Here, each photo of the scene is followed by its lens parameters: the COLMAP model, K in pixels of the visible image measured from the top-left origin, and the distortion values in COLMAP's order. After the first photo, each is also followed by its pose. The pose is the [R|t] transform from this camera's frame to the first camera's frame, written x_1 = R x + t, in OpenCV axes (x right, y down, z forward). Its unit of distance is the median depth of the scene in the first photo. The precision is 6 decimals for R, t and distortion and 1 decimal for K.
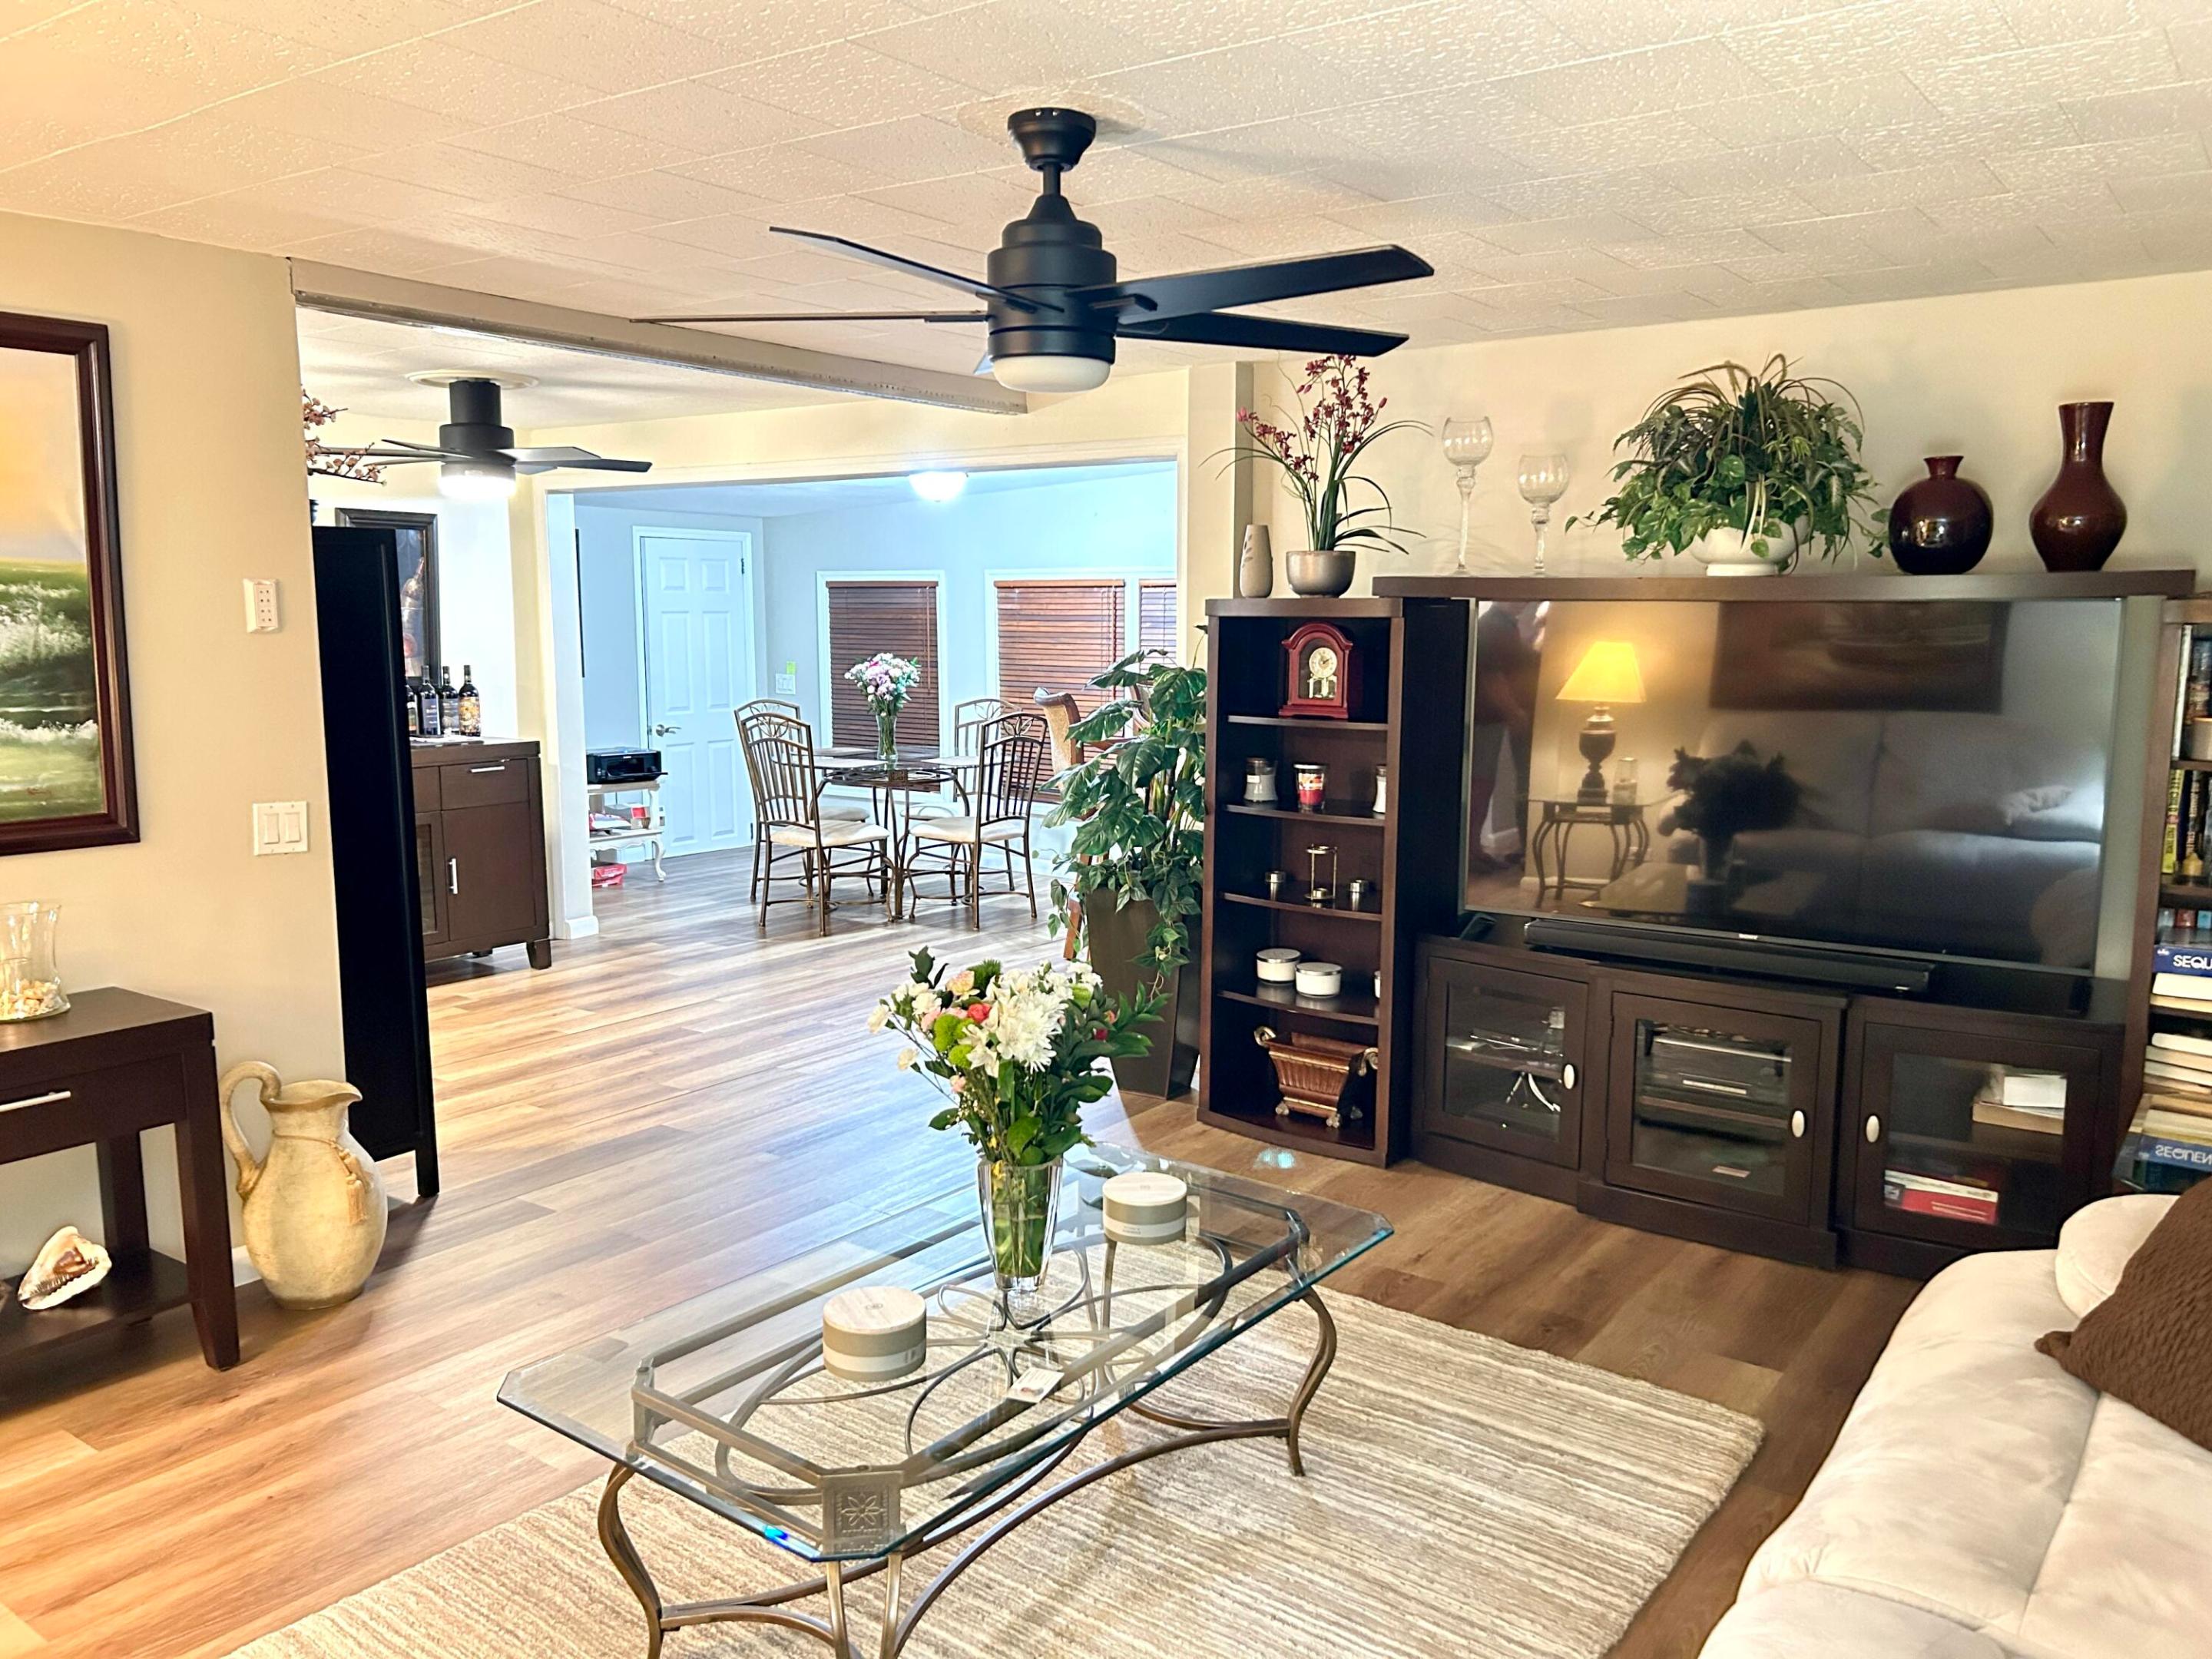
lens RADIAL K [[1623.9, 0, 1100.3], [0, 1623.9, 821.1], [0, 0, 1]] dist [0.004900, -0.008243]
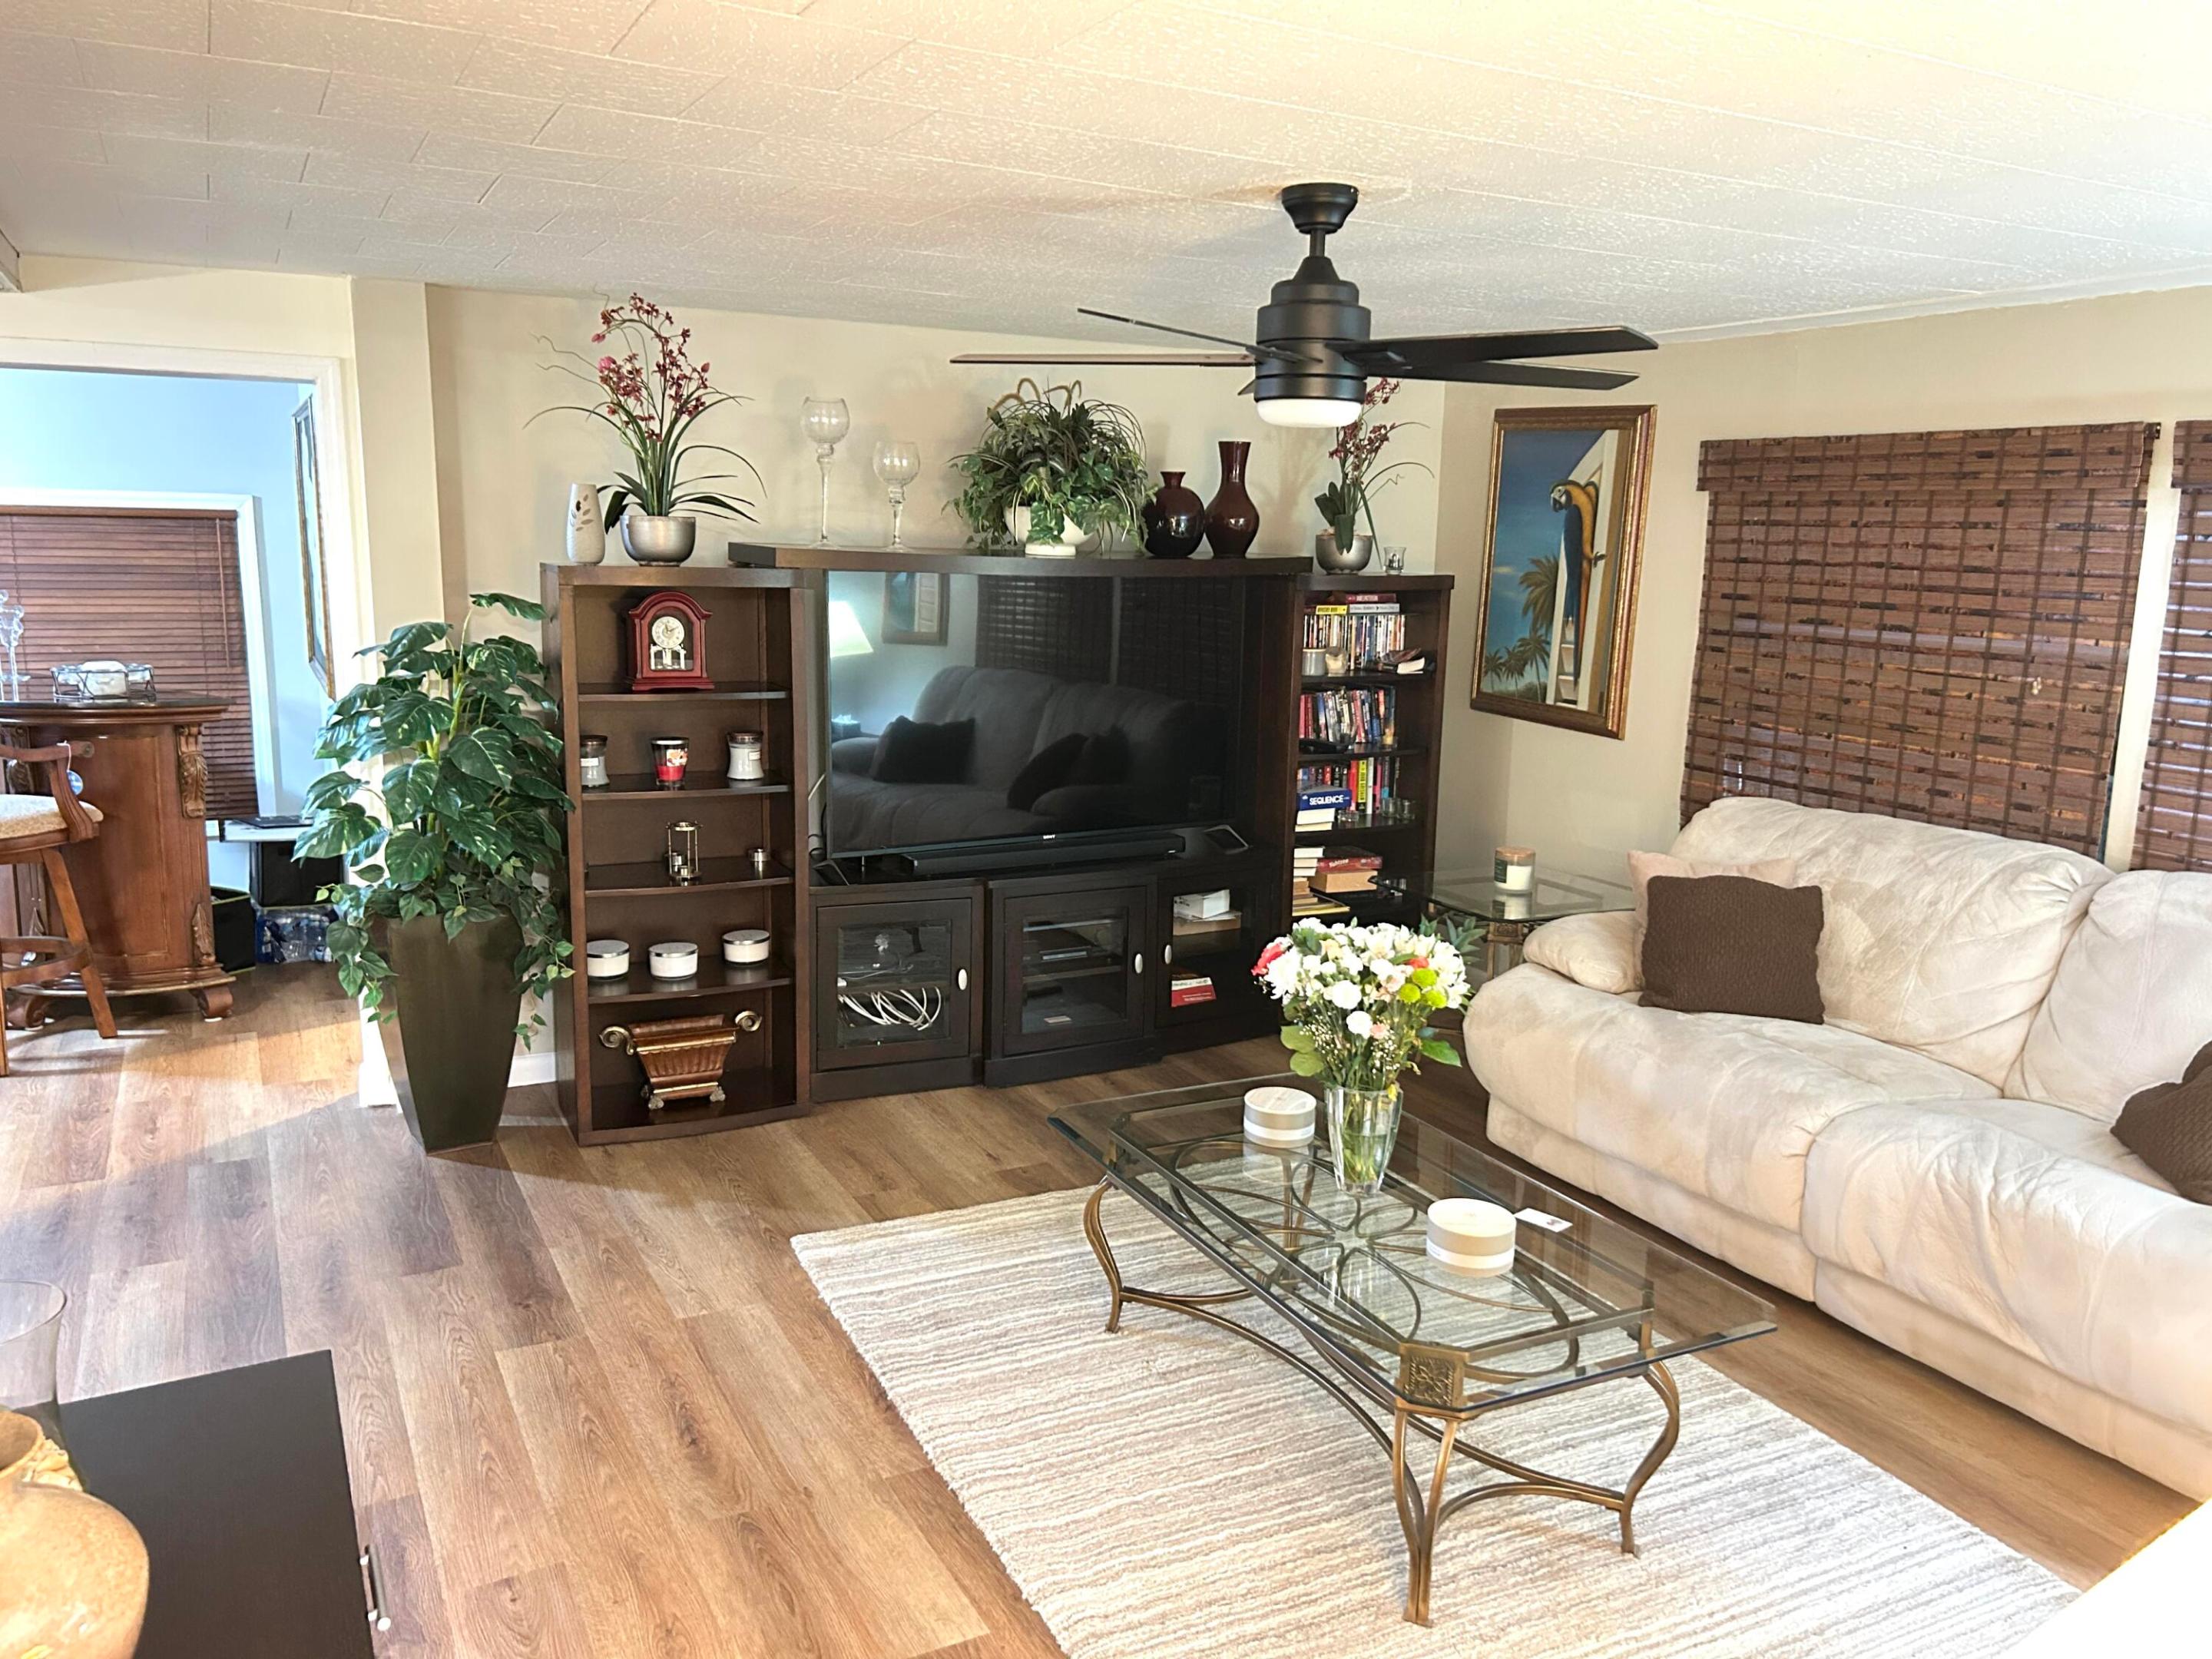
lens RADIAL K [[1653.8, 0, 1112.0], [0, 1653.8, 829.1], [0, 0, 1]] dist [0.038071, -0.046391]
pose [[0.409417, -0.153307, 0.899375, -0.841336], [0.094606, 0.987601, 0.125280, -0.104138], [-0.907429, 0.033795, 0.418844, 0.461971]]
